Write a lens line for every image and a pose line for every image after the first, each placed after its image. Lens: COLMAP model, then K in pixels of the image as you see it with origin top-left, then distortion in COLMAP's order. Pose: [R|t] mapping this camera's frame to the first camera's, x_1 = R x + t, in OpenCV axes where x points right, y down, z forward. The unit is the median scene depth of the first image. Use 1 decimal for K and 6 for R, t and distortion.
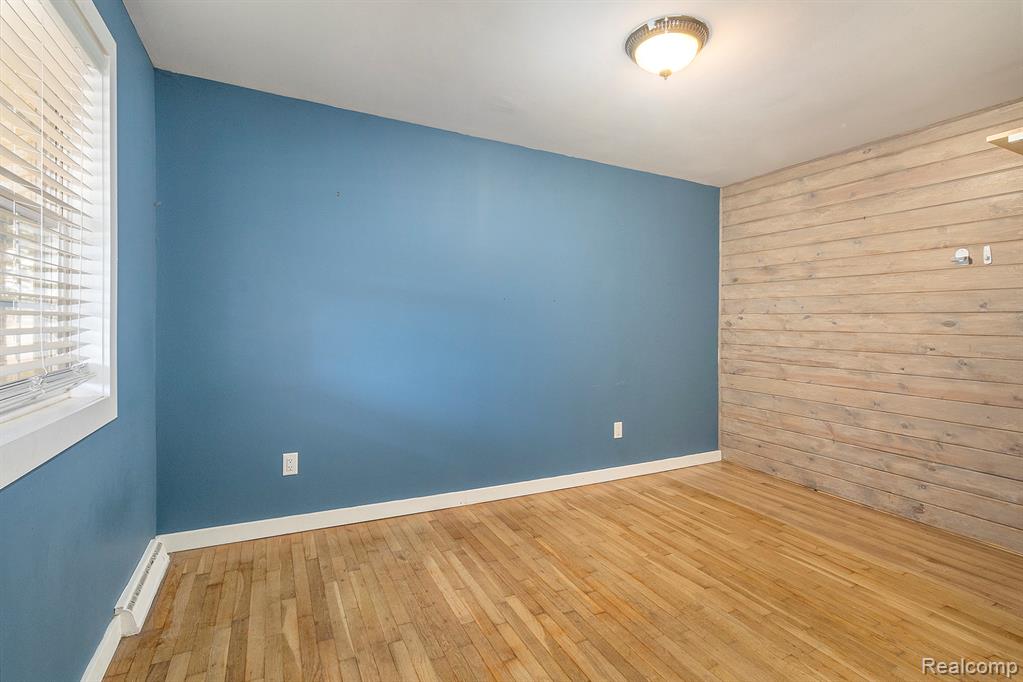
lens RADIAL K [[474.3, 0, 511.3], [0, 474.3, 333.7], [0, 0, 1]] dist [0.007443, -0.000839]
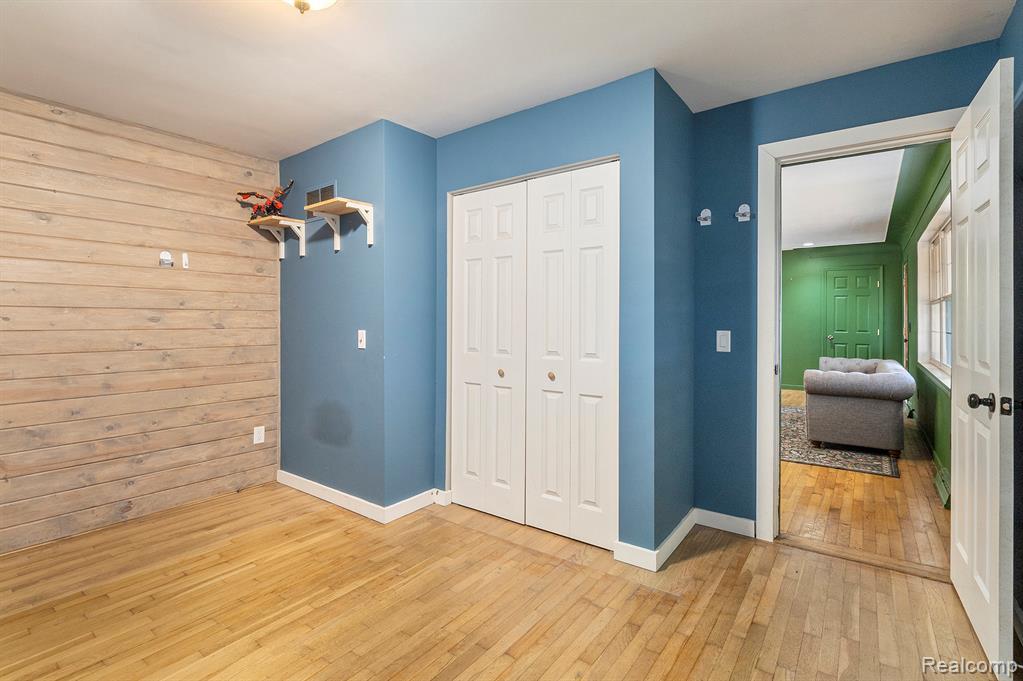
lens RADIAL K [[474.3, 0, 517.3], [0, 474.3, 320.6], [0, 0, 1]] dist [0.007443, -0.000839]
pose [[-0.444128, -0.011543, 0.895889, -0.391009], [0.015327, 0.999673, 0.020479, -0.026313], [-0.895832, 0.022826, -0.443806, 0.723784]]
